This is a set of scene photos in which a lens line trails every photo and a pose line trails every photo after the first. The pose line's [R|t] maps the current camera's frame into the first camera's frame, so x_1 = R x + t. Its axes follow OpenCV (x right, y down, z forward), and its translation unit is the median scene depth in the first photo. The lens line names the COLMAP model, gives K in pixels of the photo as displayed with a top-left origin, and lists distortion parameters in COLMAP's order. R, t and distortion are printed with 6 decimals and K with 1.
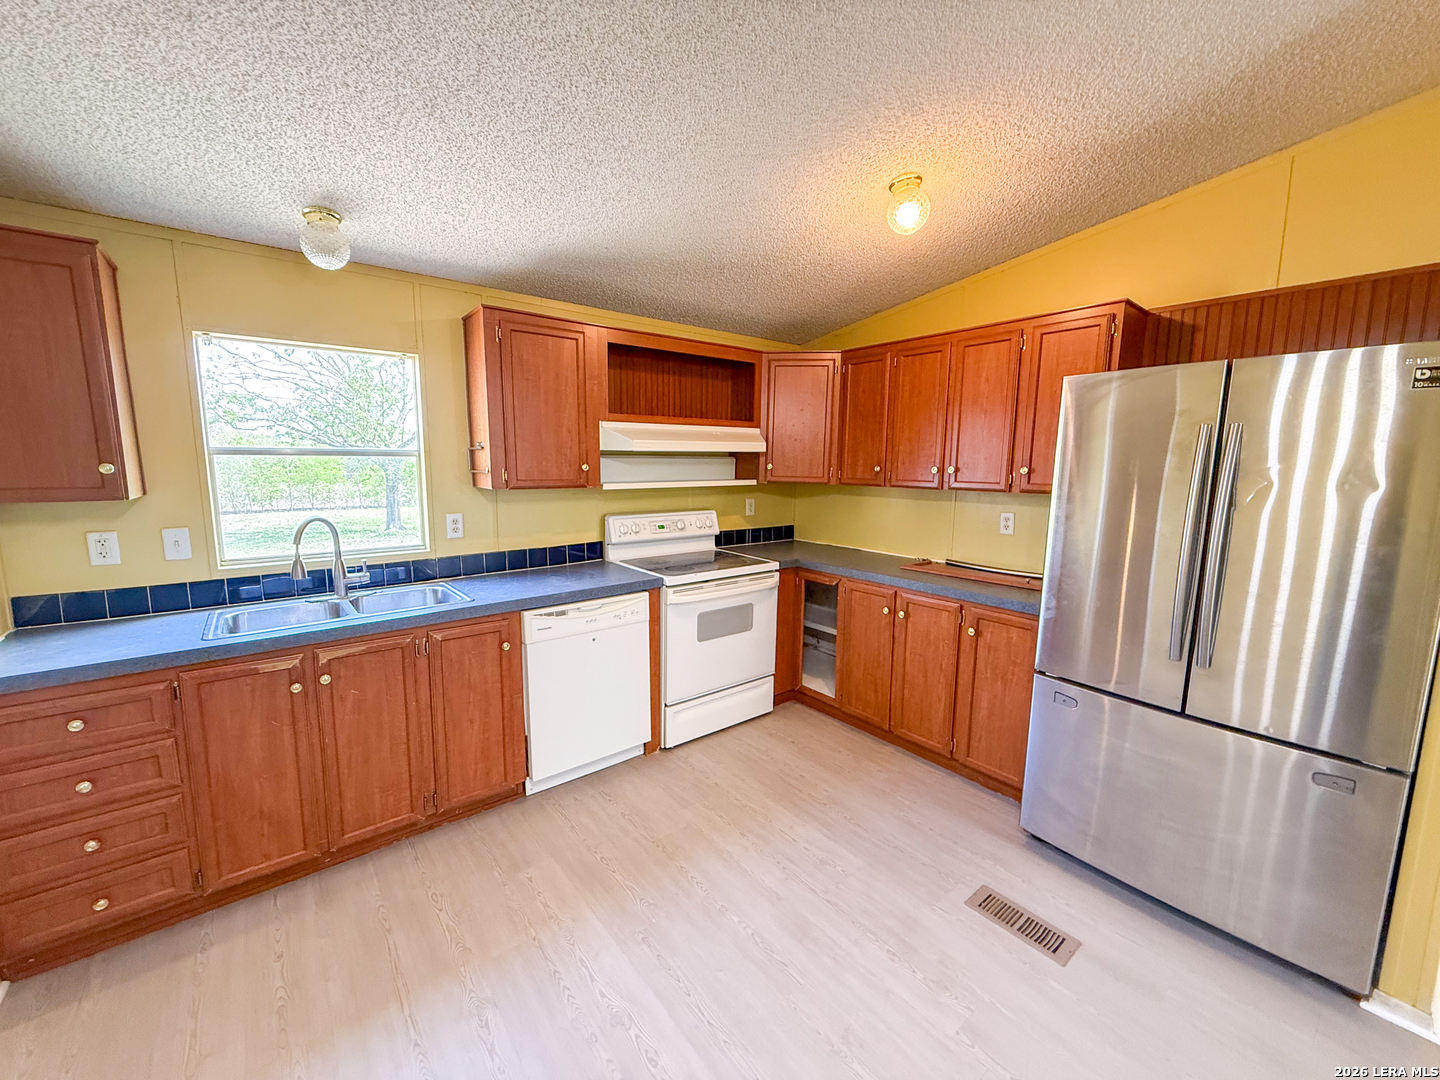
lens RADIAL K [[570.4, 0, 717.6], [0, 570.4, 540.1], [0, 0, 1]] dist [0.001596, -0.000176]
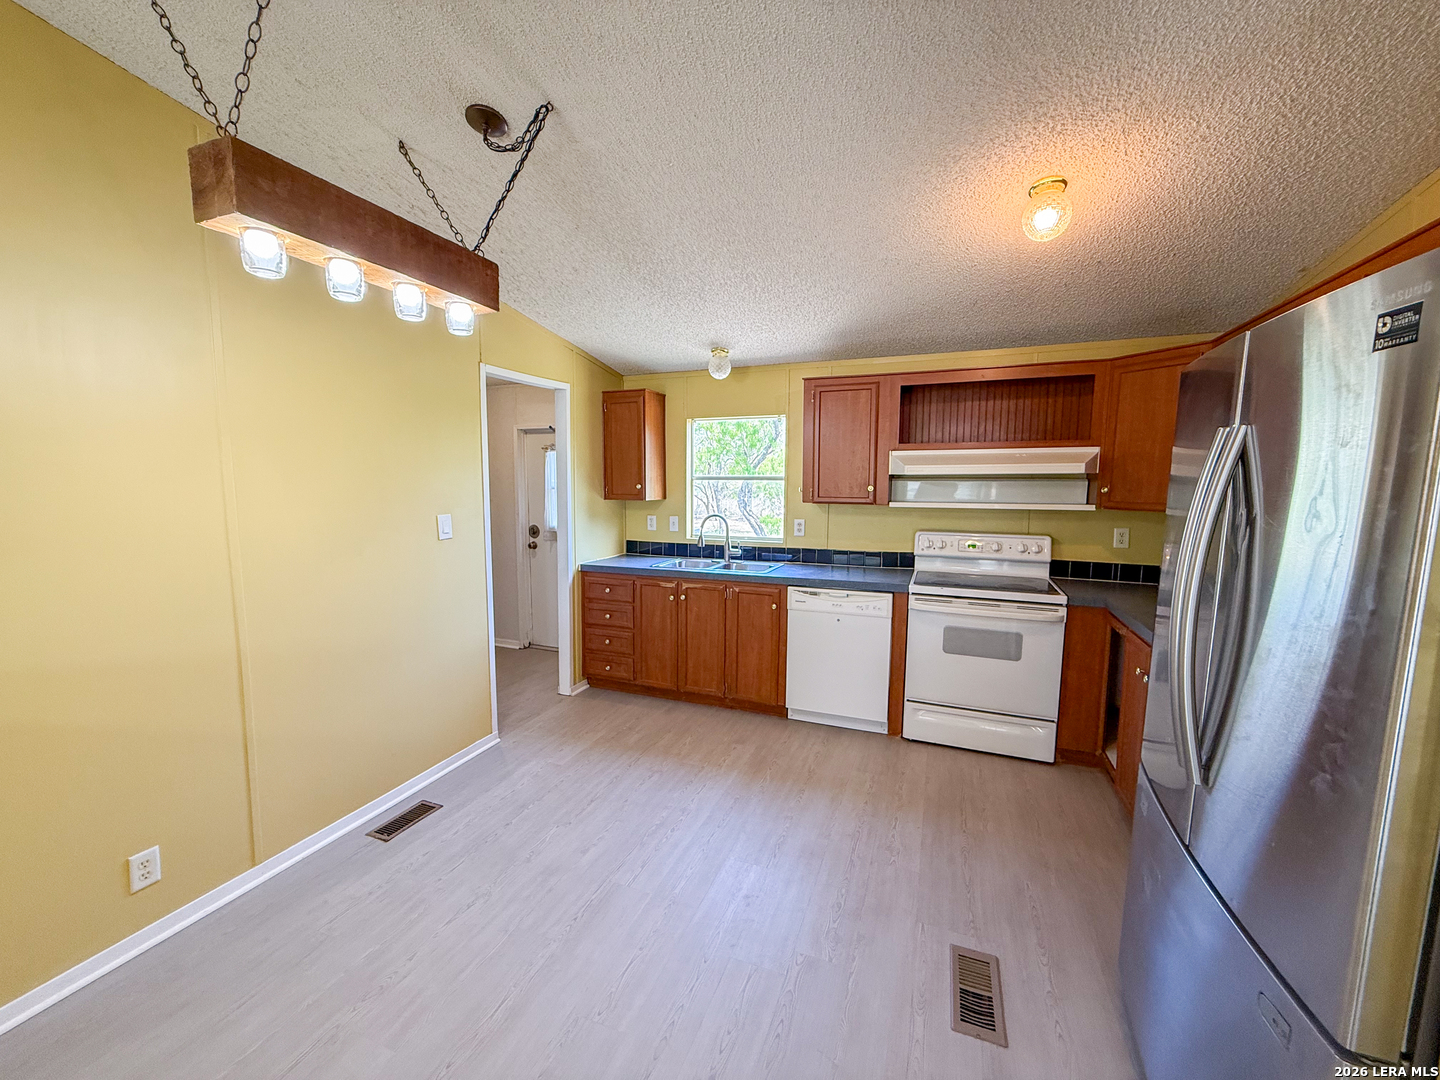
lens RADIAL K [[570.4, 0, 717.6], [0, 570.4, 540.1], [0, 0, 1]] dist [0.001596, -0.000176]
pose [[0.495117, 0.085081, -0.864651, 0.755757], [-0.120265, 0.992325, 0.028777, -0.010669], [0.860463, 0.089739, 0.501549, 0.095832]]
